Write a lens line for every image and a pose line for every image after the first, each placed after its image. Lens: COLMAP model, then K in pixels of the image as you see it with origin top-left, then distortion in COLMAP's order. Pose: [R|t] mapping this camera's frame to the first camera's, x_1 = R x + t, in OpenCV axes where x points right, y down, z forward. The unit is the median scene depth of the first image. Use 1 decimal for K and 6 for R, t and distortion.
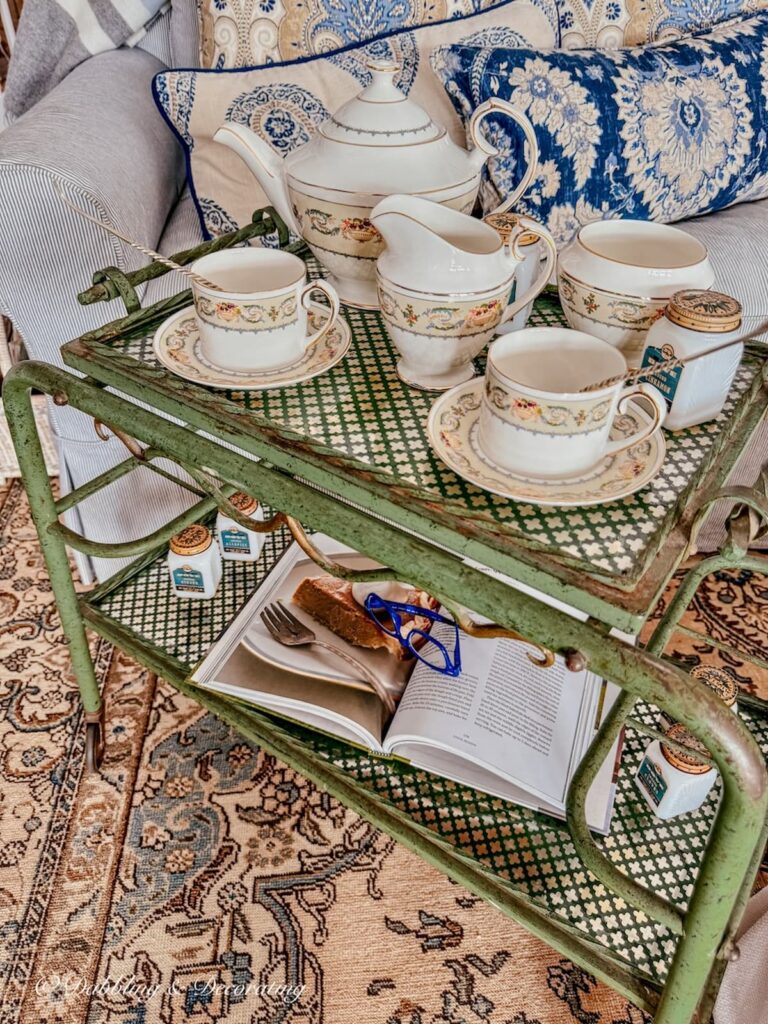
lens RADIAL K [[748.0, 0, 379.3], [0, 748.0, 515.9], [0, 0, 1]] dist [-0.006251, -0.004443]
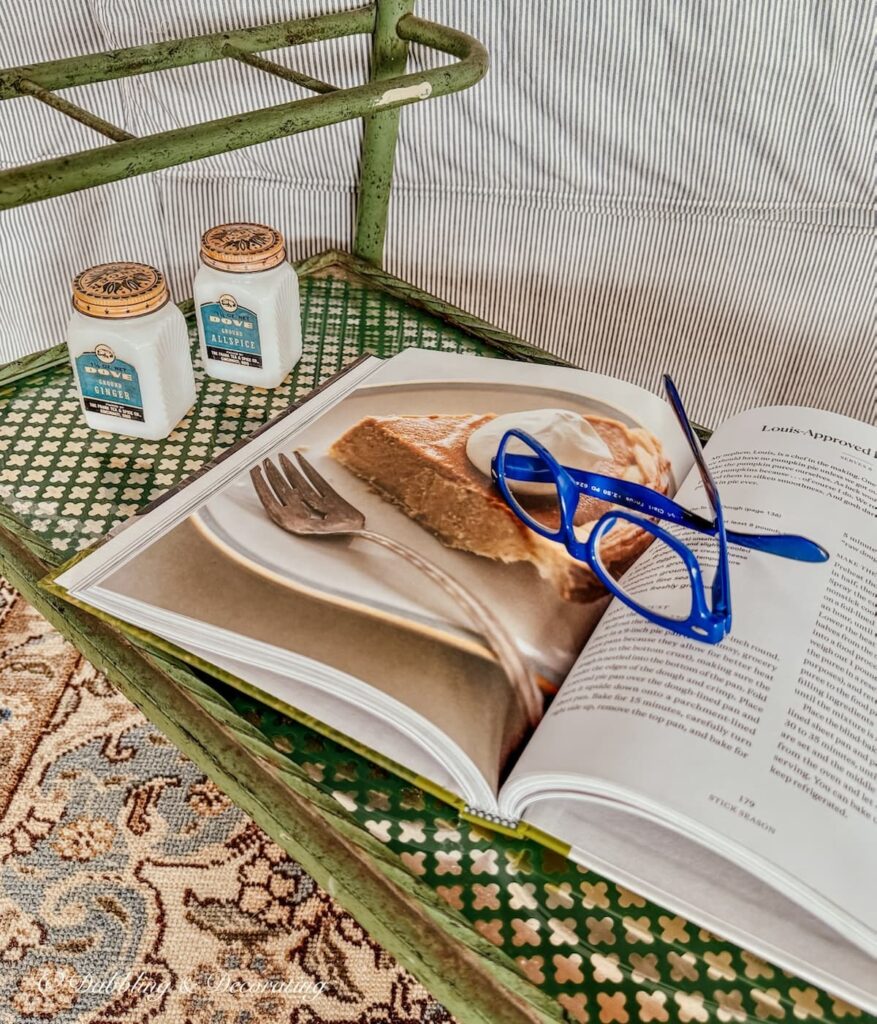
lens RADIAL K [[943.7, 0, 443.2], [0, 943.7, 541.5], [0, 0, 1]] dist [-0.050869, 0.075119]
pose [[0.990699, 0.110125, -0.079920, 0.000106], [-0.109864, 0.993917, 0.007675, 0.141469], [0.080279, 0.001176, 0.996772, 0.416931]]
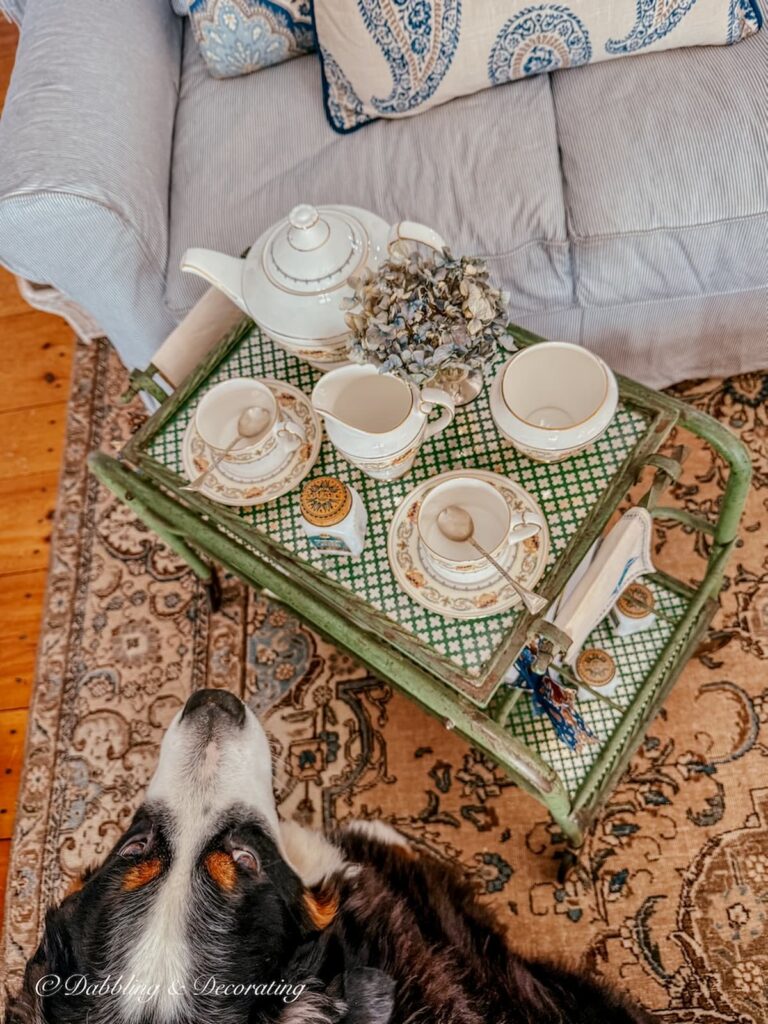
lens RADIAL K [[756.3, 0, 390.6], [0, 756.3, 511.9], [0, 0, 1]] dist [0.115149, -0.127461]
pose [[0.987026, -0.053388, -0.151423, 0.173502], [0.114129, 0.896639, 0.427799, -0.420216], [0.112933, -0.439531, 0.891100, -0.155849]]
